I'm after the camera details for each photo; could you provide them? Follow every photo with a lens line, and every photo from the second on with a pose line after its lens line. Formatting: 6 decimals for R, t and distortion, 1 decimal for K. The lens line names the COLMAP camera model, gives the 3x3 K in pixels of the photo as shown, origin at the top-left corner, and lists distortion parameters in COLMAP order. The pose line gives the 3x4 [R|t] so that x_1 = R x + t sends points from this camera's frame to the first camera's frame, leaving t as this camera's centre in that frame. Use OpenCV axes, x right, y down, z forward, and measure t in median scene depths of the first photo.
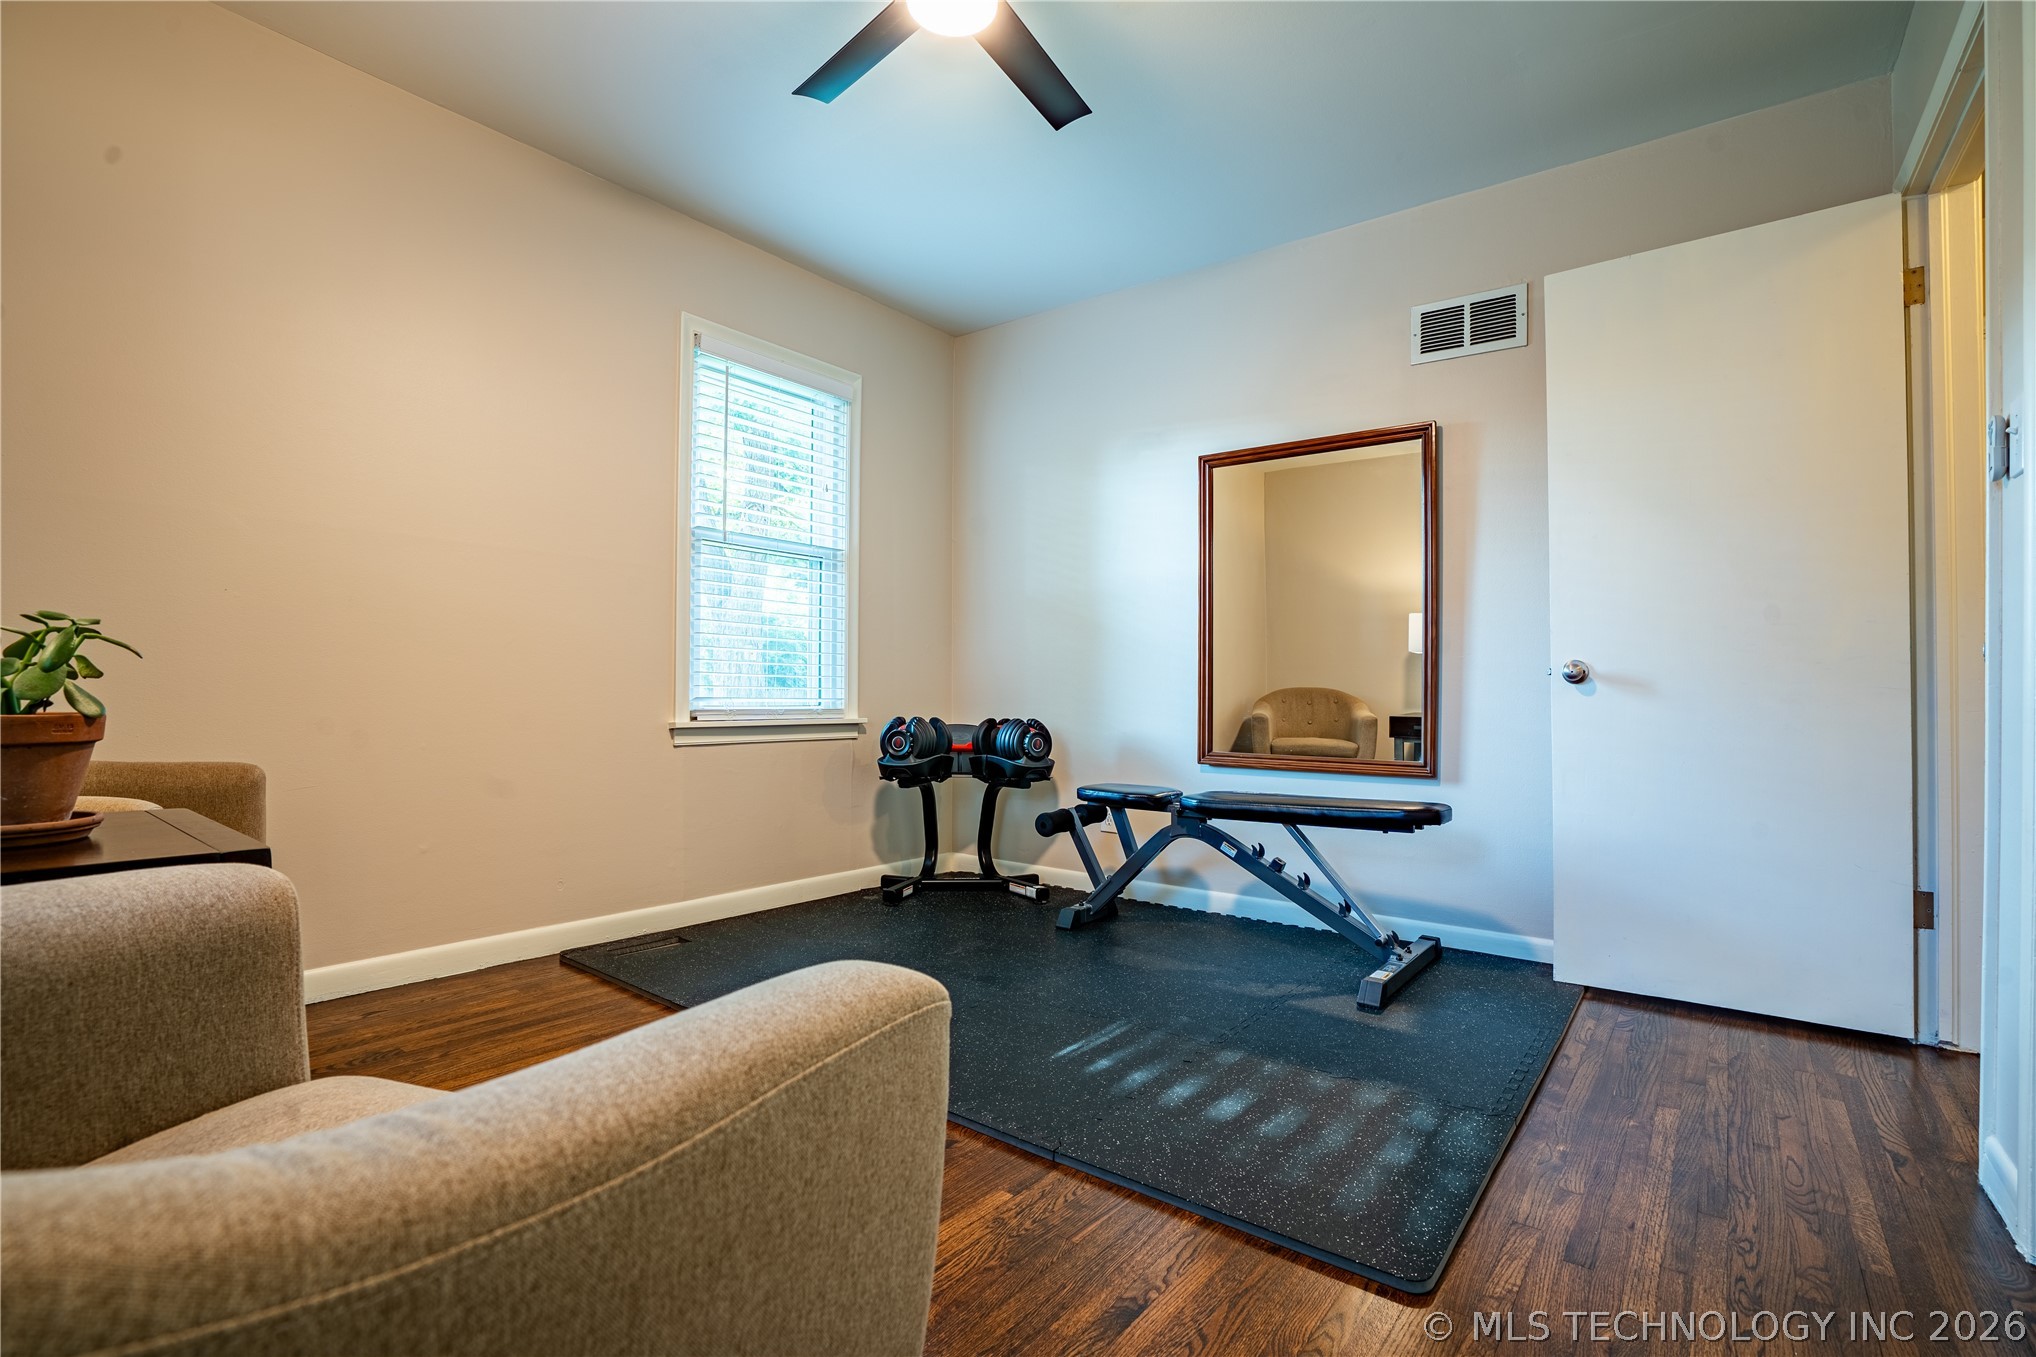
lens RADIAL K [[943.7, 0, 1017.4], [0, 943.7, 688.0], [0, 0, 1]] dist [-0.059531, 0.019081]
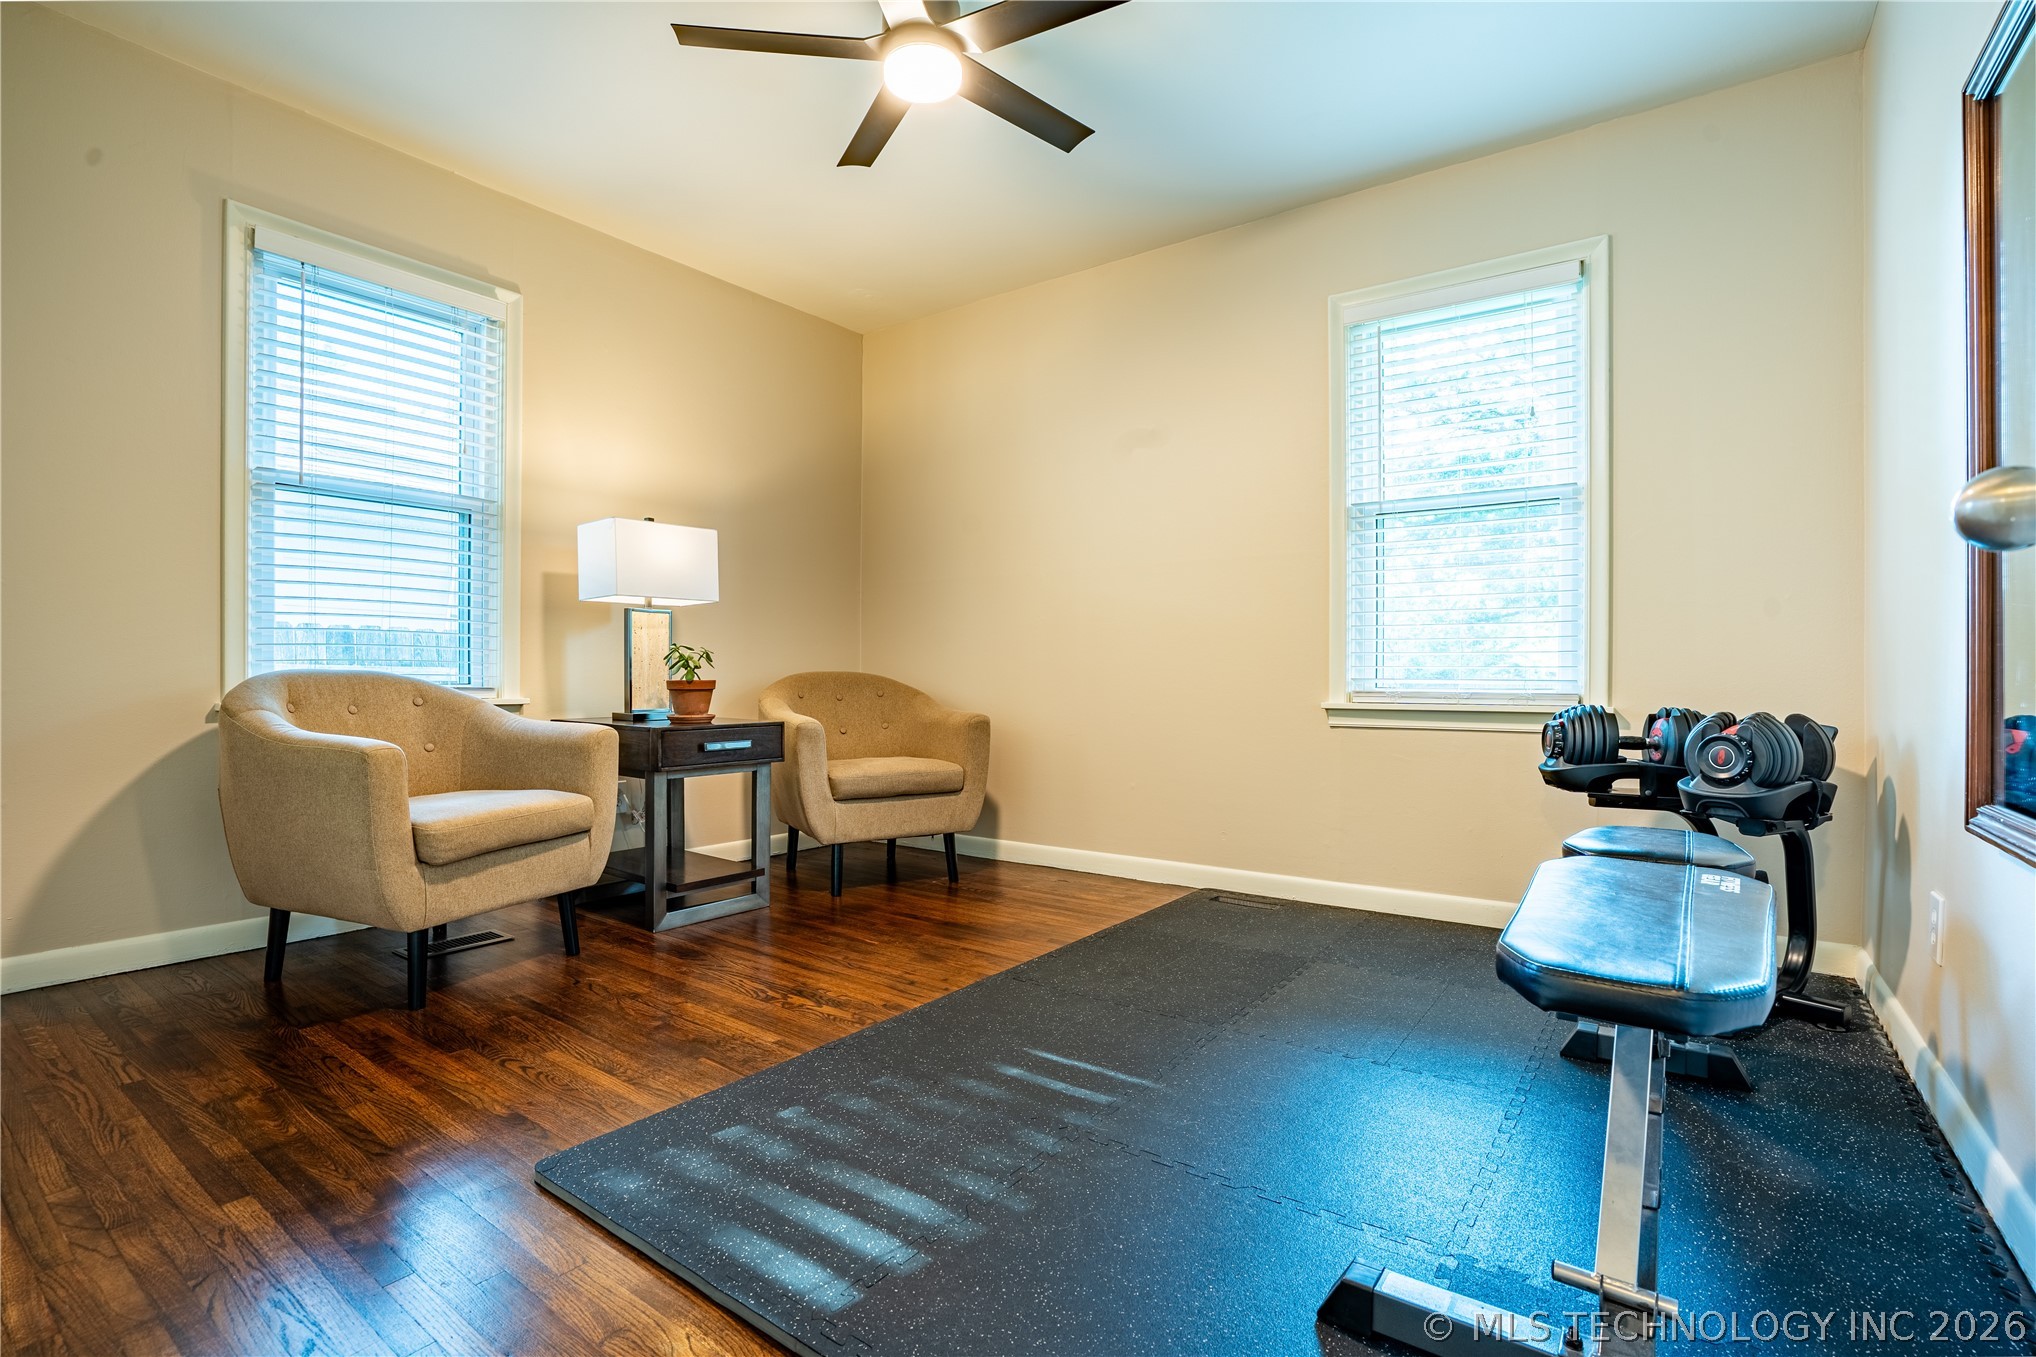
lens RADIAL K [[943.7, 0, 1017.4], [0, 943.7, 688.0], [0, 0, 1]] dist [-0.059531, 0.019081]
pose [[0.042610, 0.002818, -0.999088, 0.634290], [-0.001042, 0.999996, 0.002776, 0.017597], [0.999091, 0.000923, 0.042613, 0.613955]]
